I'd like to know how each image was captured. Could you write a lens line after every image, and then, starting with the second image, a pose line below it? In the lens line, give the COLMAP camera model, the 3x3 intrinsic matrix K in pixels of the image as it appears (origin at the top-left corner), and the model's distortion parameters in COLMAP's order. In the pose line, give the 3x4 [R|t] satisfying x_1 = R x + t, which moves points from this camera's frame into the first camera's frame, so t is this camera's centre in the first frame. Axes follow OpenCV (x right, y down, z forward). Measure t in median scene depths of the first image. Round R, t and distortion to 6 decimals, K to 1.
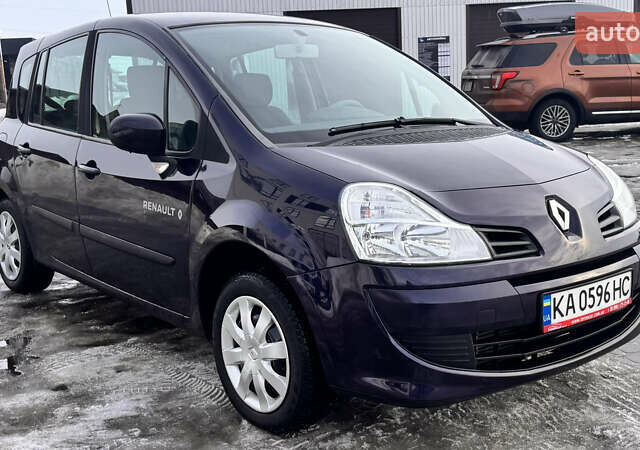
lens RADIAL K [[733.5, 0, 320.0], [0, 733.5, 225.0], [0, 0, 1]] dist [0.118241, -0.047586]
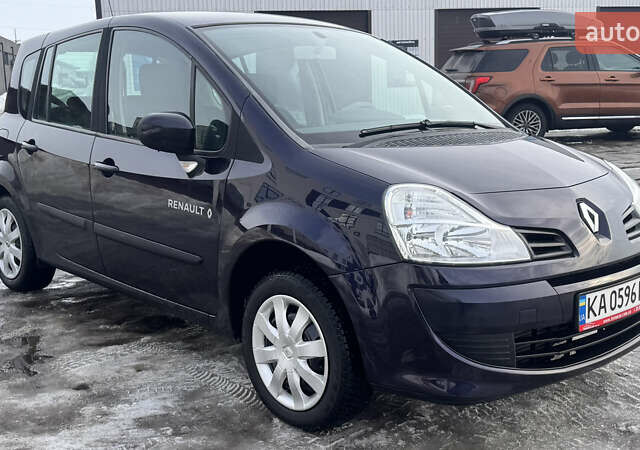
lens RADIAL K [[733.5, 0, 320.0], [0, 733.5, 225.0], [0, 0, 1]] dist [0.118241, -0.047586]
pose [[0.998316, 0.008365, 0.057398, -0.101658], [-0.008331, 0.999965, -0.000845, 0.000847], [-0.057403, 0.000365, 0.998351, -0.008486]]
